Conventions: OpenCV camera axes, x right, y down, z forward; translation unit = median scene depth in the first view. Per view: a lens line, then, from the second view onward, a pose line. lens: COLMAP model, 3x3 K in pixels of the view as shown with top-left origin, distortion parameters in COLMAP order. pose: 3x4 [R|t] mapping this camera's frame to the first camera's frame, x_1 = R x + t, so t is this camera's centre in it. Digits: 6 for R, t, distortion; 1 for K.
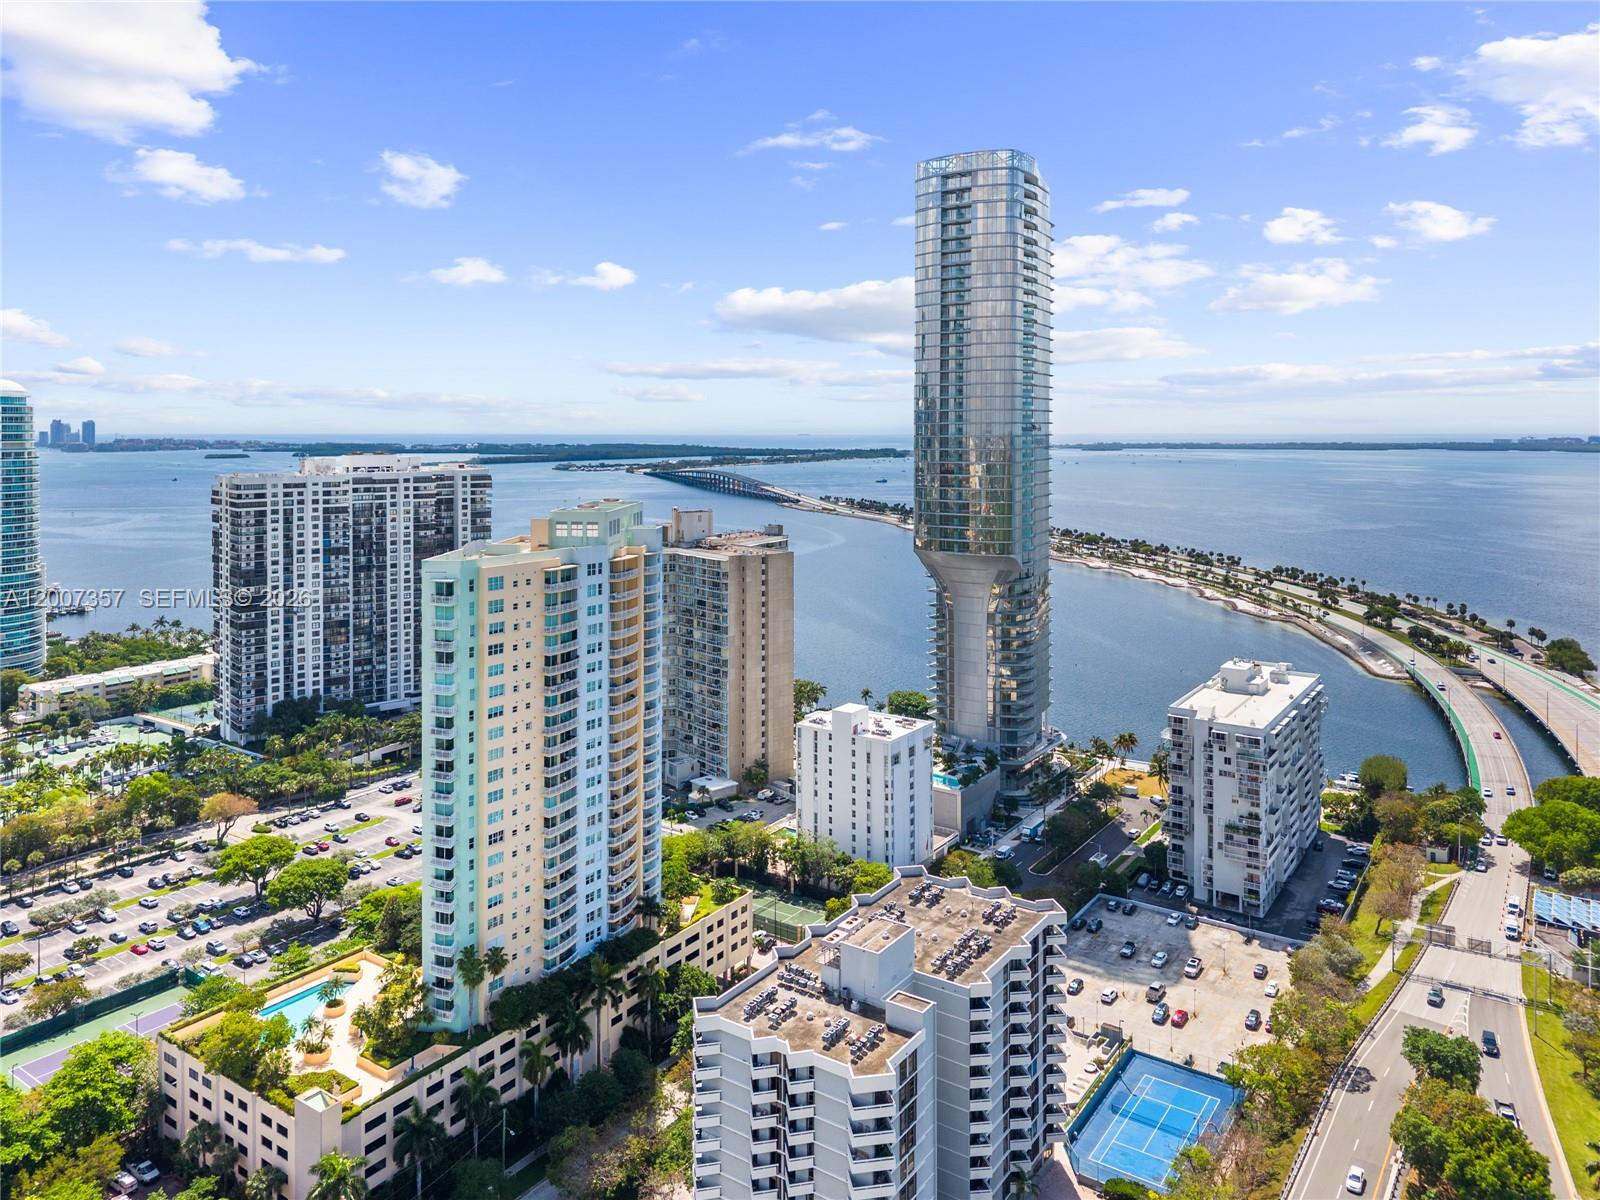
lens RADIAL K [[1106.7, 0, 787.7], [0, 1106.7, 428.8], [0, 0, 1]] dist [0.026038, -0.023254]
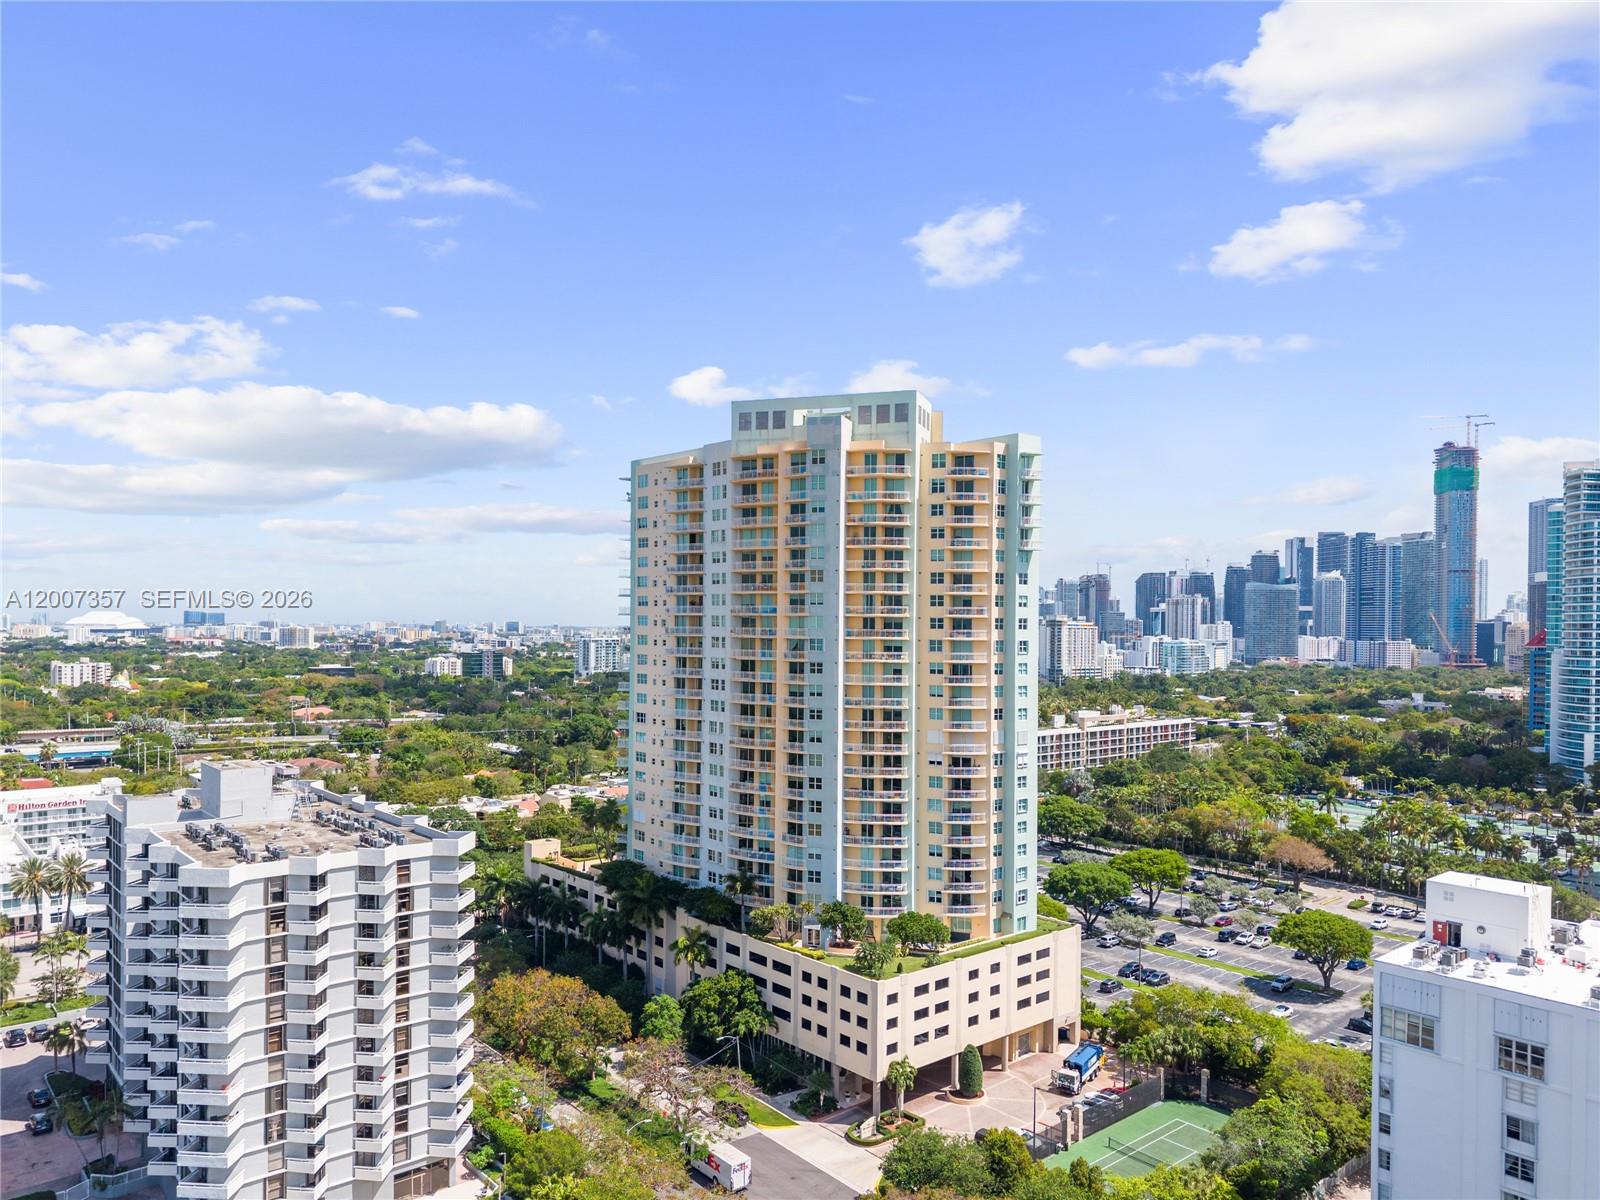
lens RADIAL K [[1107.9, 0, 801.6], [0, 1107.9, 619.6], [0, 0, 1]] dist [0.005981, -0.000187]
pose [[-0.237726, -0.006717, -0.971309, 0.334604], [-0.007718, 0.999958, -0.005026, 0.125571], [0.971302, 0.006301, -0.237768, 0.634075]]
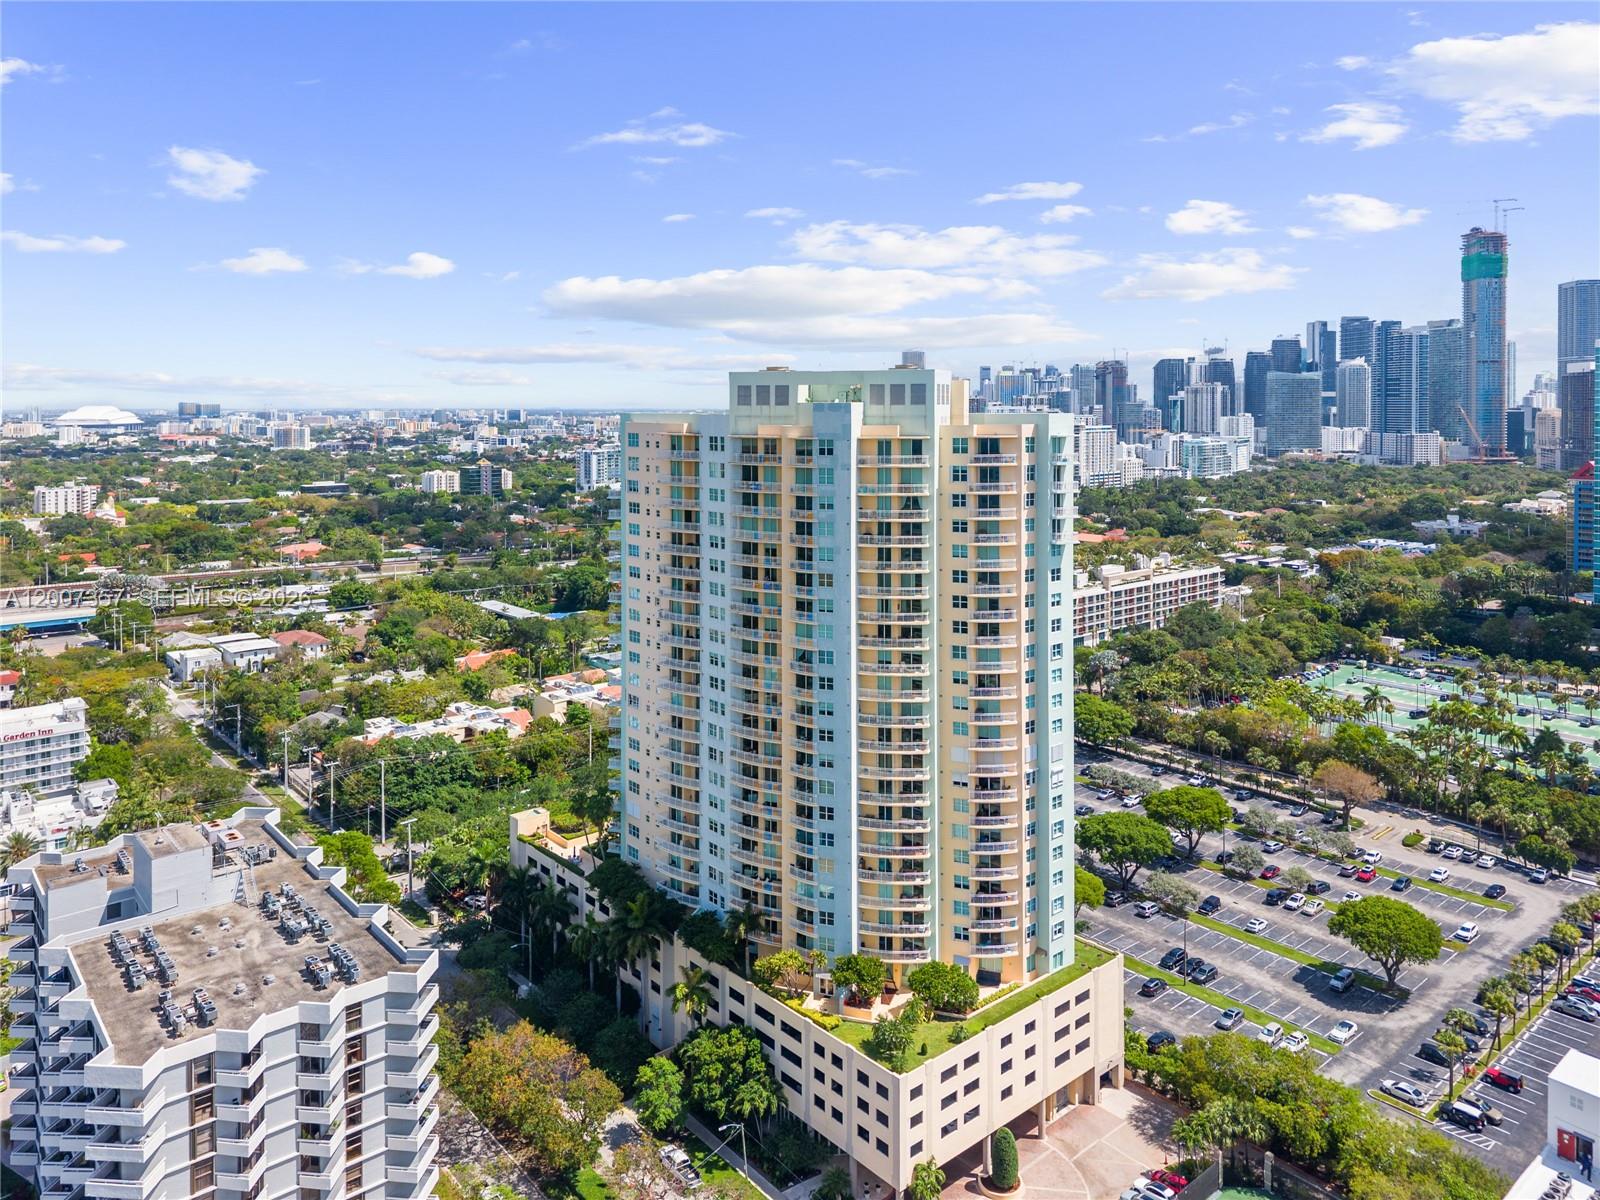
lens RADIAL K [[1131.9, 0, 805.3], [0, 1131.9, 405.3], [0, 0, 1]] dist [0.006149, -0.003857]
pose [[-0.241612, 0.001802, -0.970371, 0.300592], [0.002888, 0.999995, 0.001138, 0.048653], [0.970369, -0.002528, -0.241616, 0.626140]]
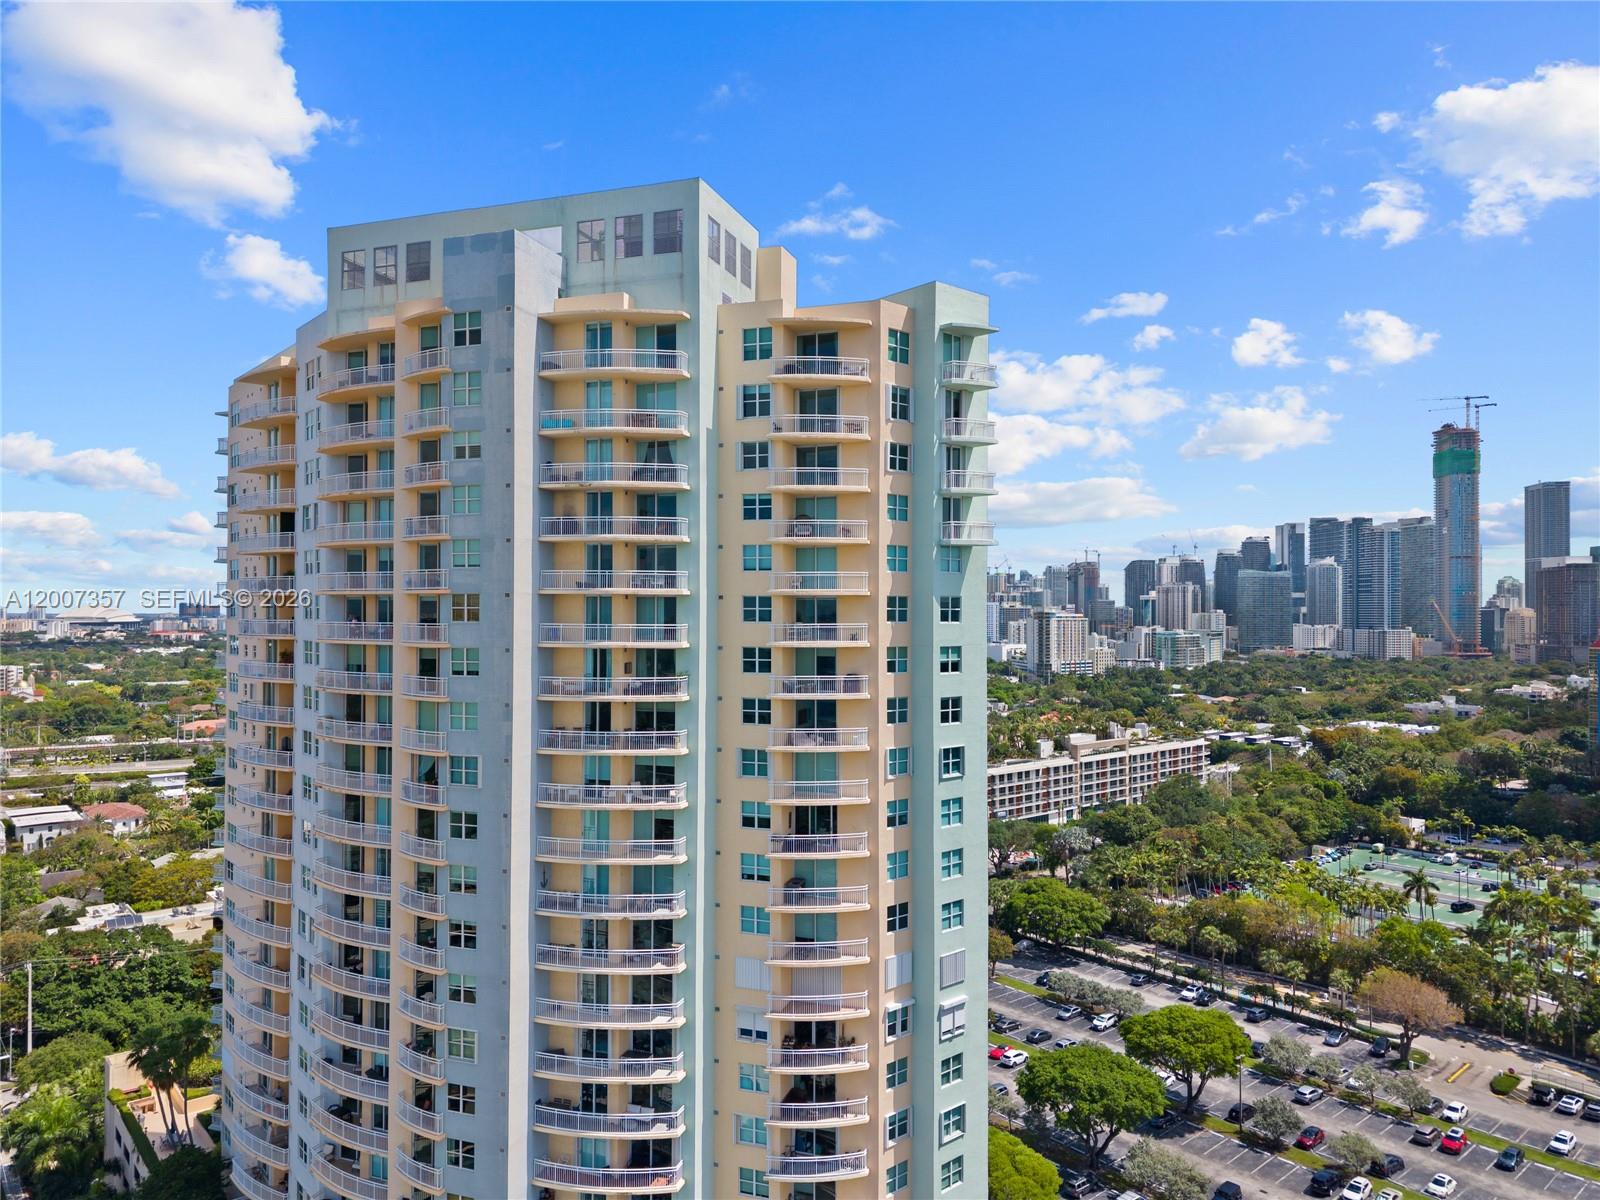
lens RADIAL K [[1078.3, 0, 795.6], [0, 1078.3, 598.7], [0, 0, 1]] dist [0.010730, -0.008089]
pose [[-0.239672, -0.012630, -0.970772, 0.088732], [-0.001714, 0.999919, -0.012586, 0.107866], [0.970852, -0.001352, -0.239674, 0.633866]]
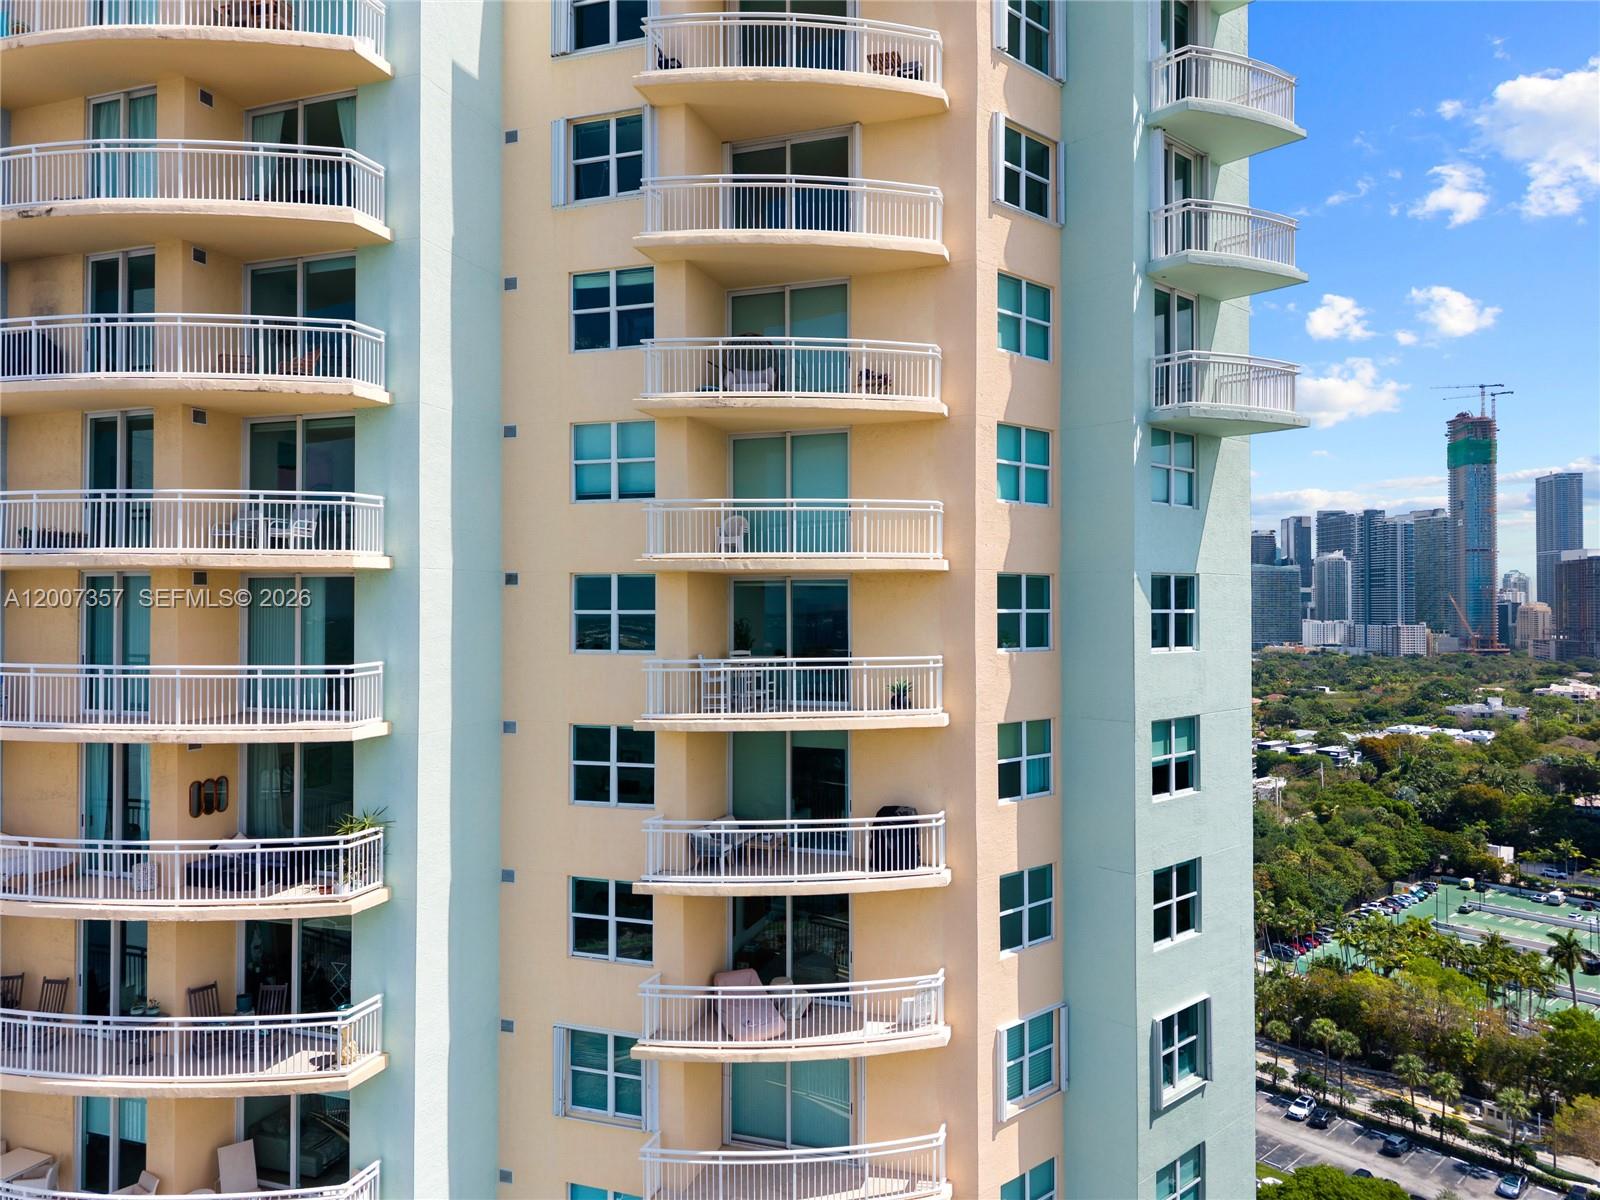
lens RADIAL K [[1089.0, 0, 798.4], [0, 1089.0, 598.7], [0, 0, 1]] dist [0.000880, -0.004936]
pose [[-0.233116, -0.009114, -0.972406, -0.027132], [0.002016, 0.999949, -0.009856, 0.107136], [0.972447, -0.004258, -0.233086, 0.608940]]
